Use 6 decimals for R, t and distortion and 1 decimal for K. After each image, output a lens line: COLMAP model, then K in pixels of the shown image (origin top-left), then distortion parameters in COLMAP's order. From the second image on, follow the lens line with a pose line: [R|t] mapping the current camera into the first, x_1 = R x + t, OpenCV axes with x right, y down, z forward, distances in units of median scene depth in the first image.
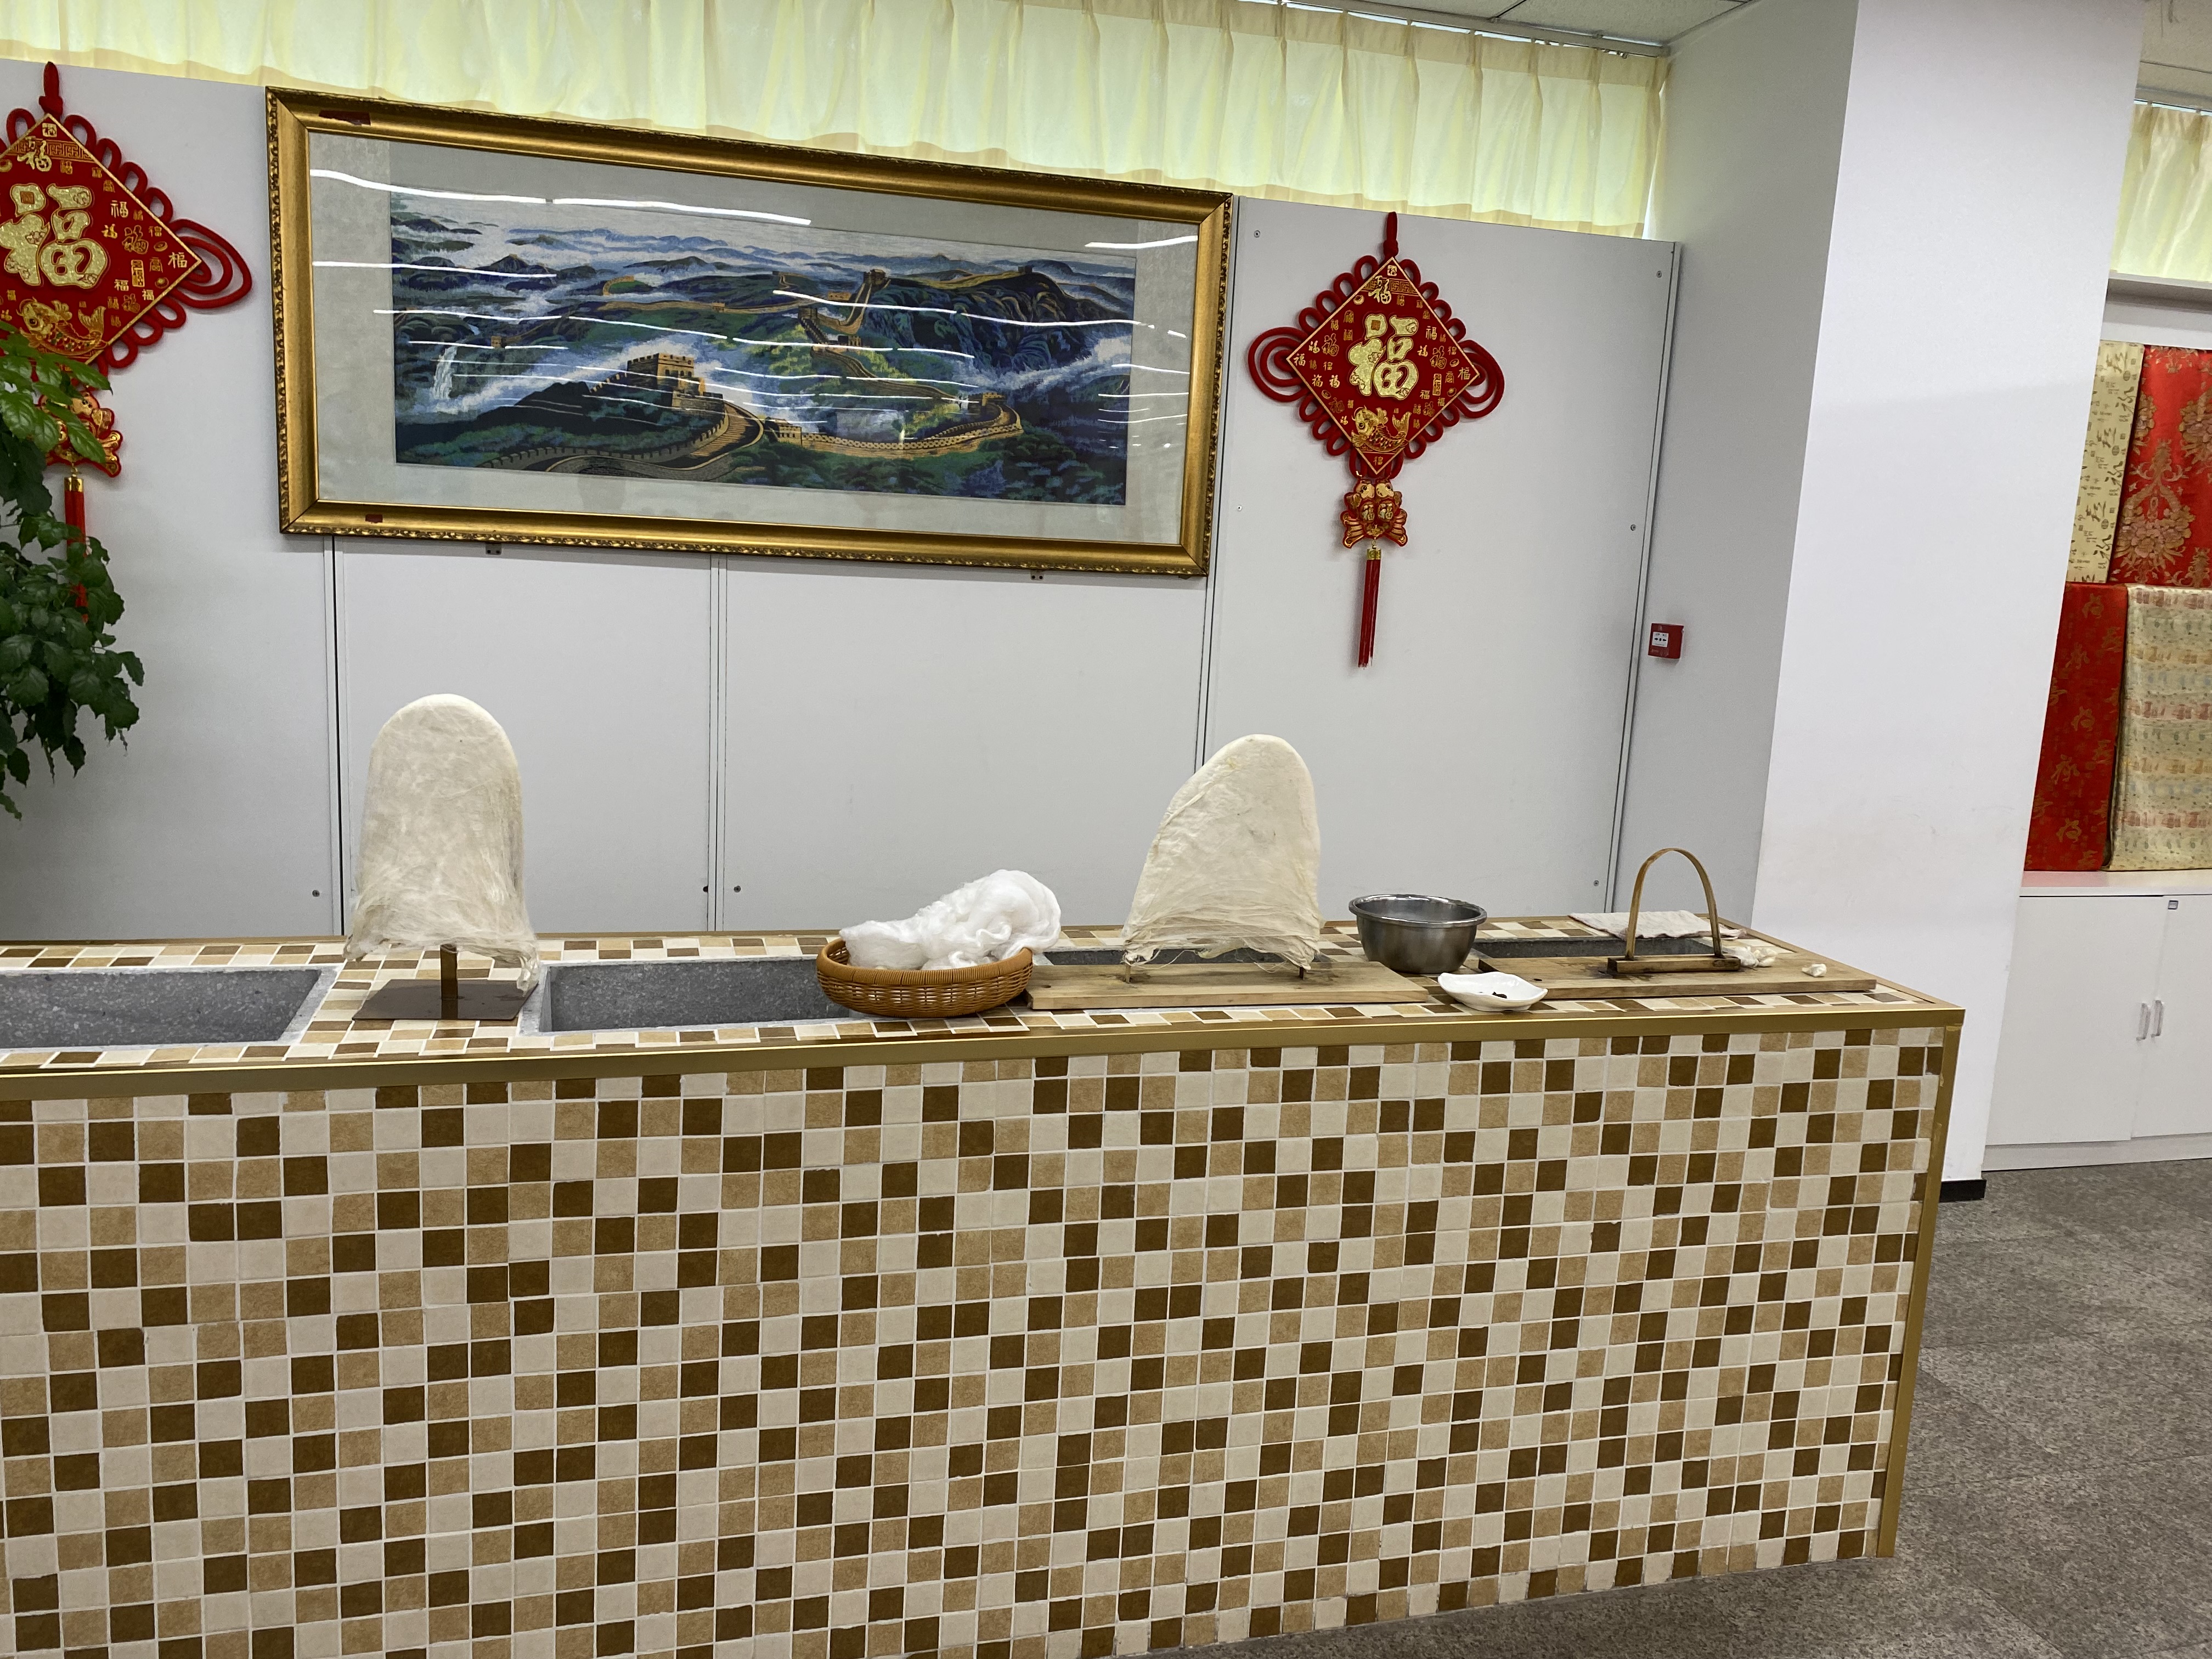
lens RADIAL K [[1688.7, 0, 1102.4], [0, 1688.7, 830.6], [0, 0, 1]] dist [-0.010740, -0.002258]
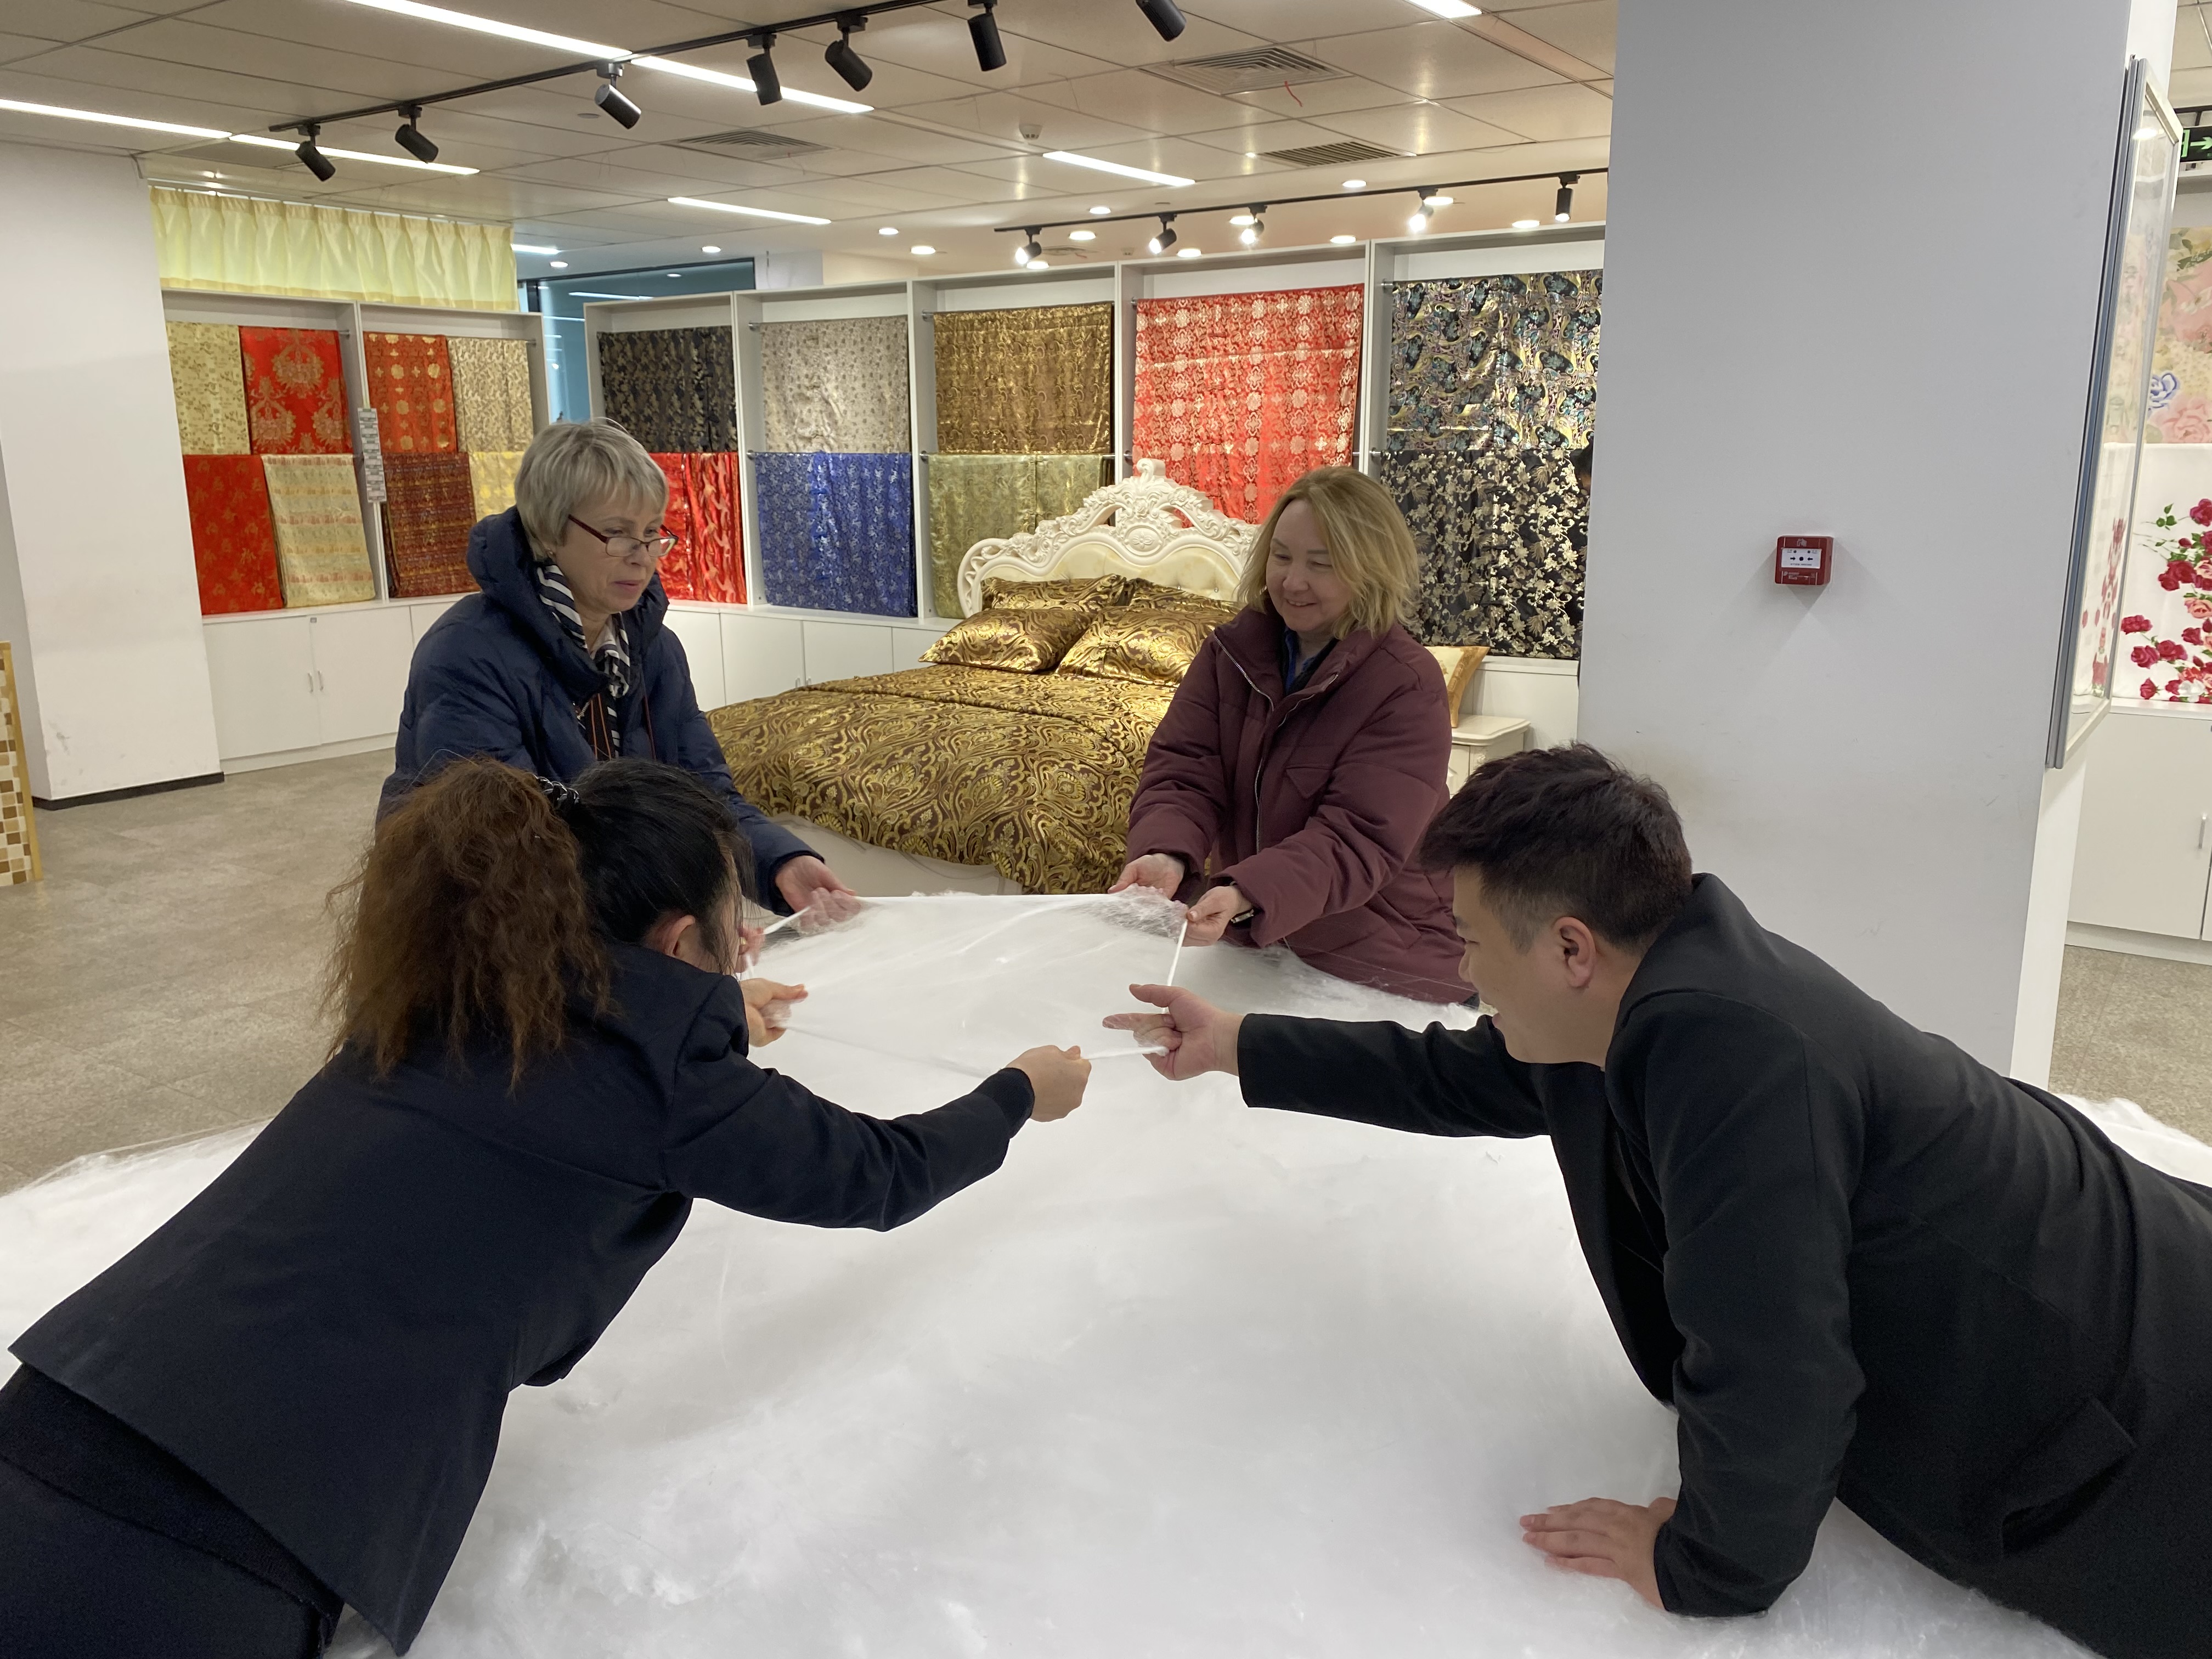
lens RADIAL K [[1688.7, 0, 1107.5], [0, 1688.7, 826.2], [0, 0, 1]] dist [-0.010740, -0.002258]
pose [[0.782445, -0.184219, 0.594848, 0.152560], [0.146491, 0.982885, 0.111701, 0.190606], [-0.605244, -0.000261, 0.796040, -1.071696]]
